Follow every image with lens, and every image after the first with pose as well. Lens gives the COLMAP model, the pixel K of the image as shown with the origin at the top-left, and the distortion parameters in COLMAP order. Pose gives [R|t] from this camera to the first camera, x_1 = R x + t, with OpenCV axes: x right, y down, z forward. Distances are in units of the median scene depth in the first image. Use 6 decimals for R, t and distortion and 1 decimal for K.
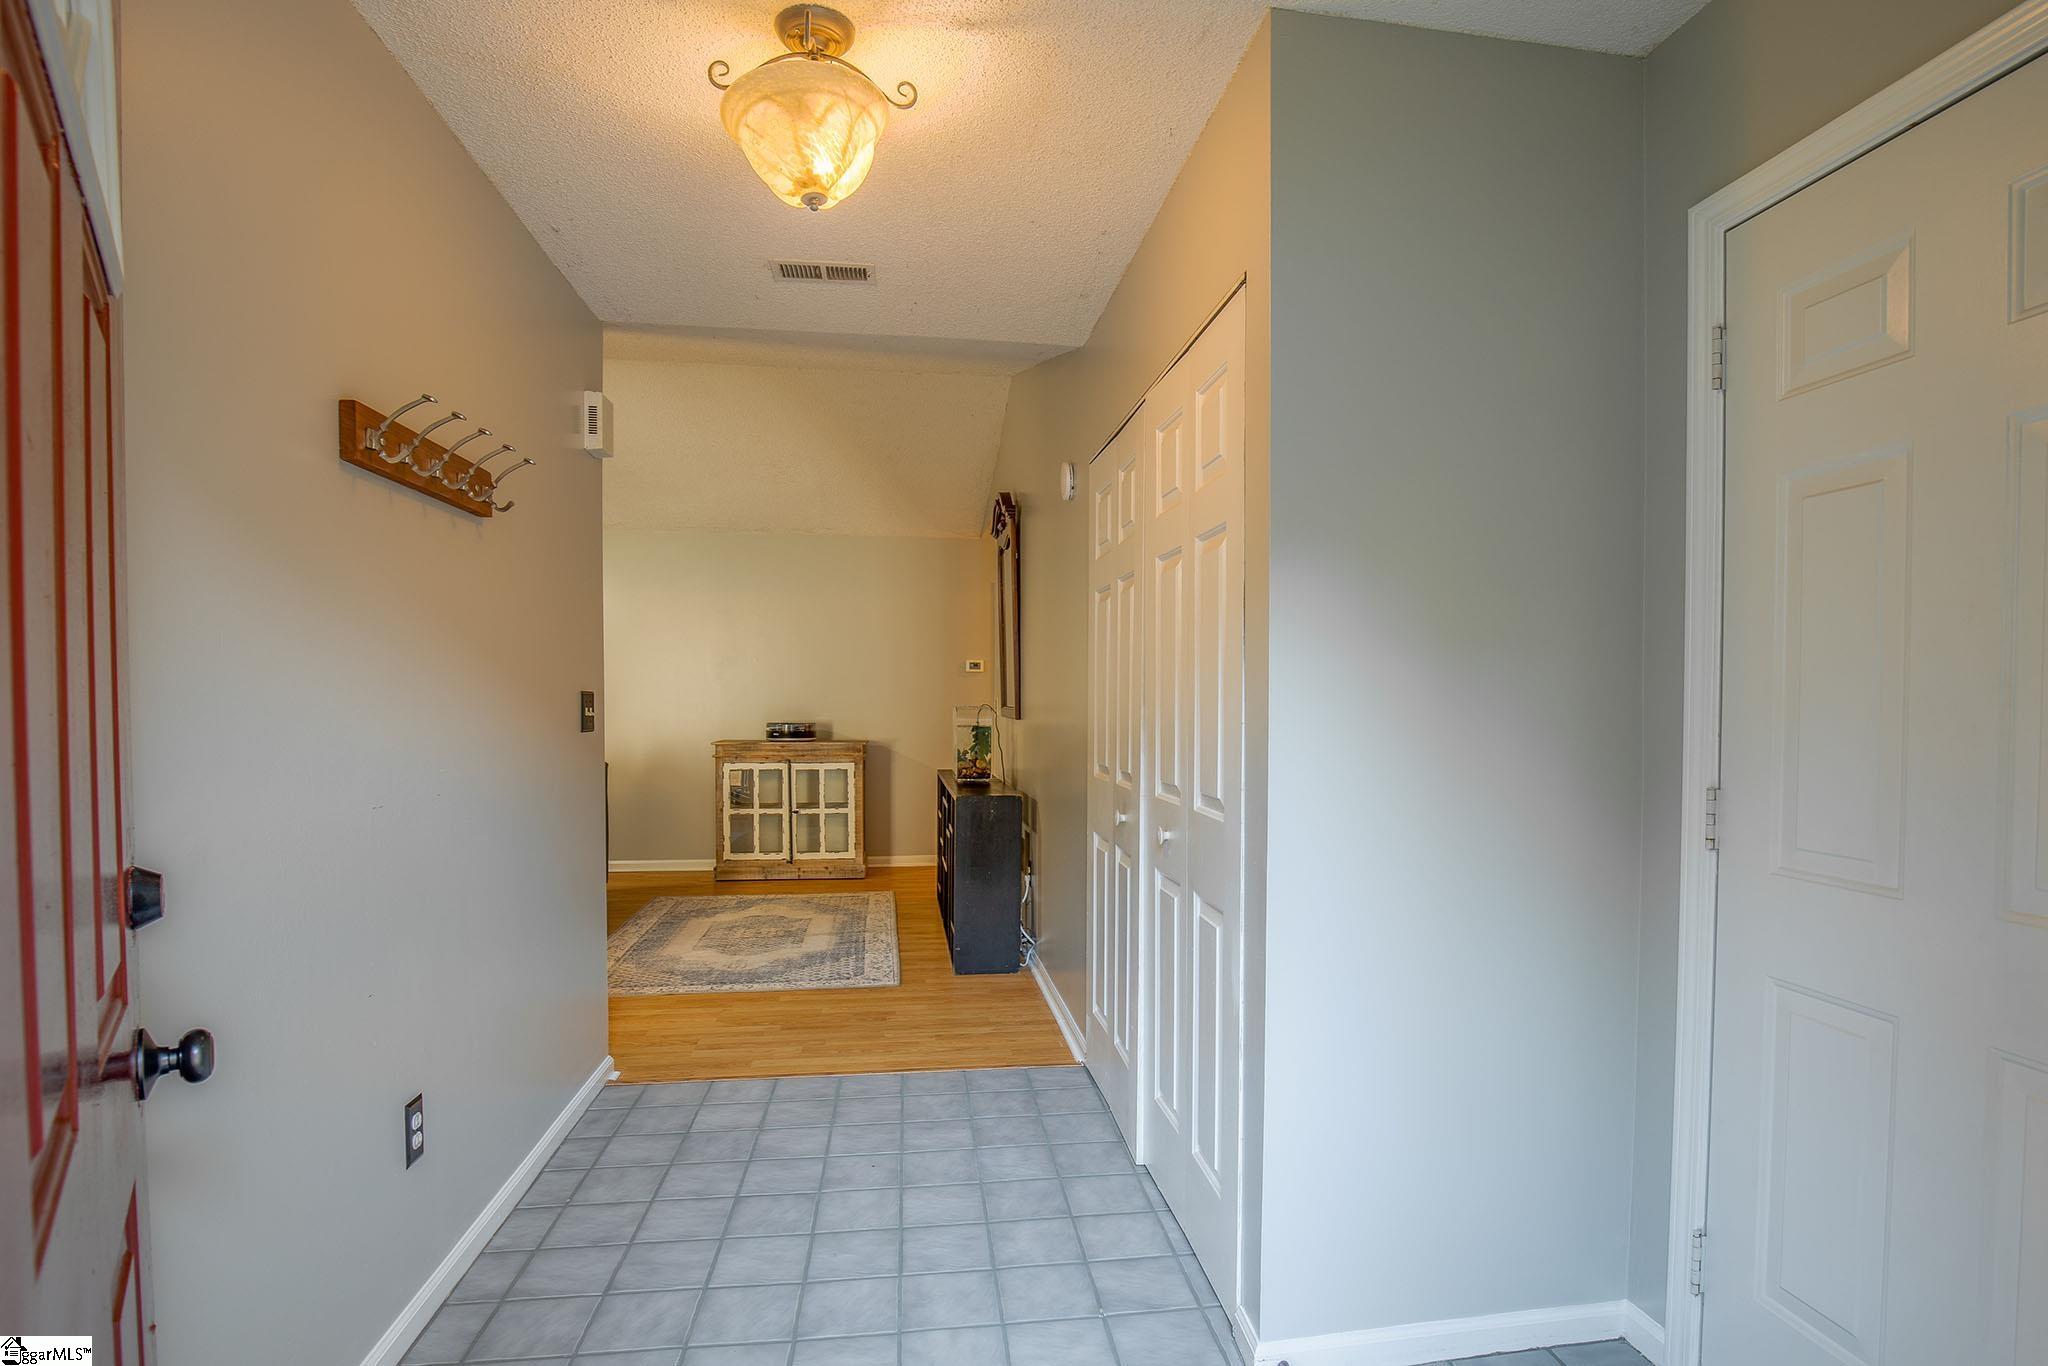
lens RADIAL K [[964.6, 0, 1024.8], [0, 964.6, 692.2], [0, 0, 1]] dist [-0.037004, 0.007548]
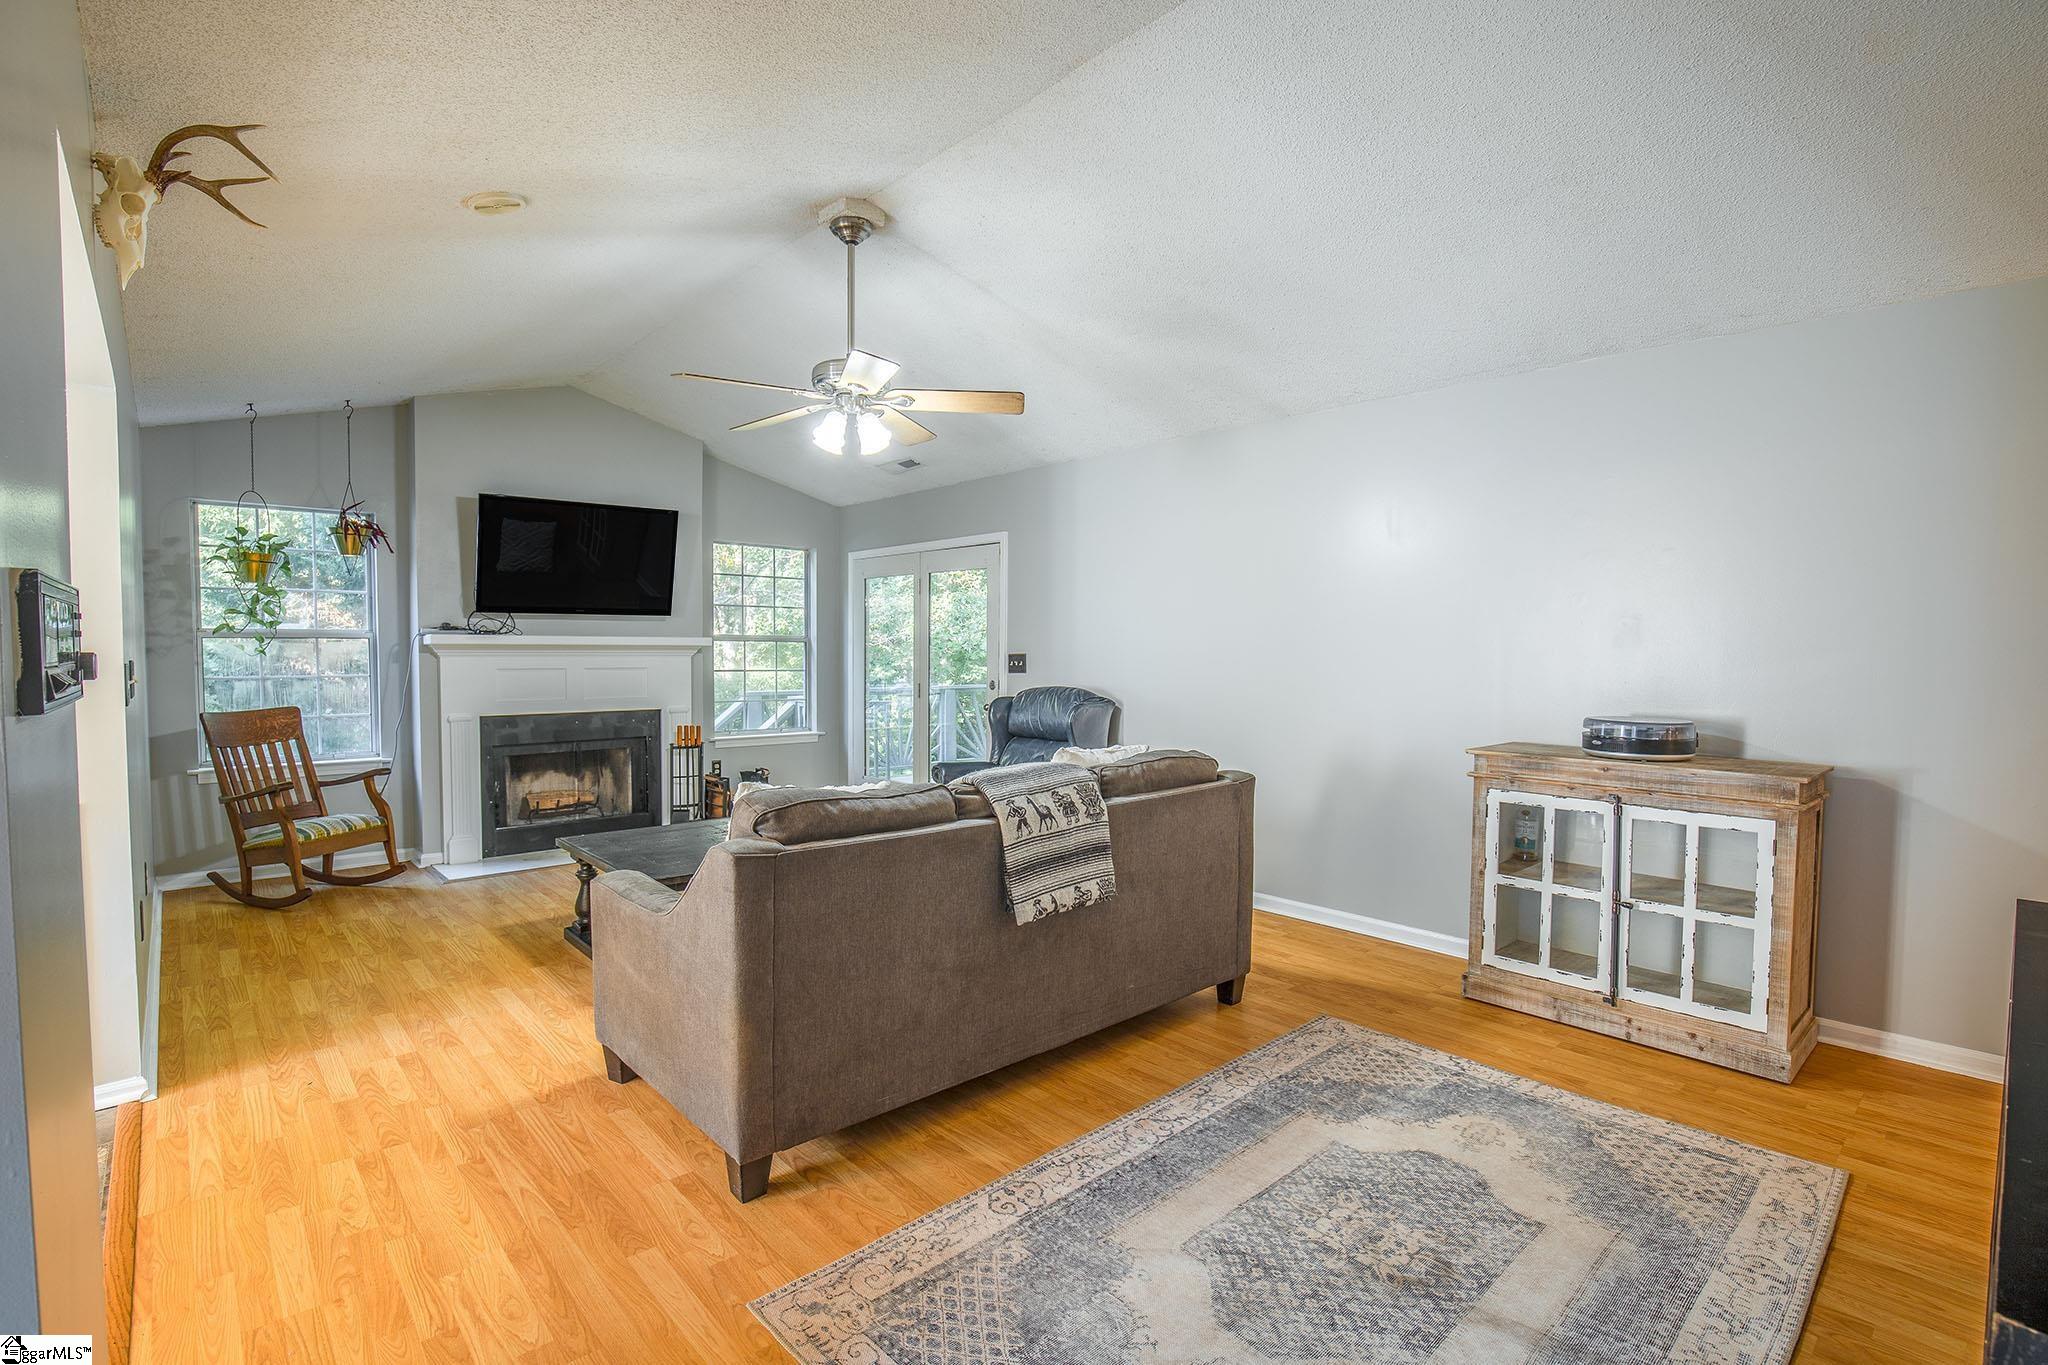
lens RADIAL K [[964.6, 0, 1047.9], [0, 964.6, 684.9], [0, 0, 1]] dist [-0.037004, 0.007548]
pose [[0.590311, 0.039592, -0.806204, -0.026046], [-0.006035, 0.998985, 0.044640, -0.007293], [0.807153, -0.021486, 0.589951, 0.476596]]
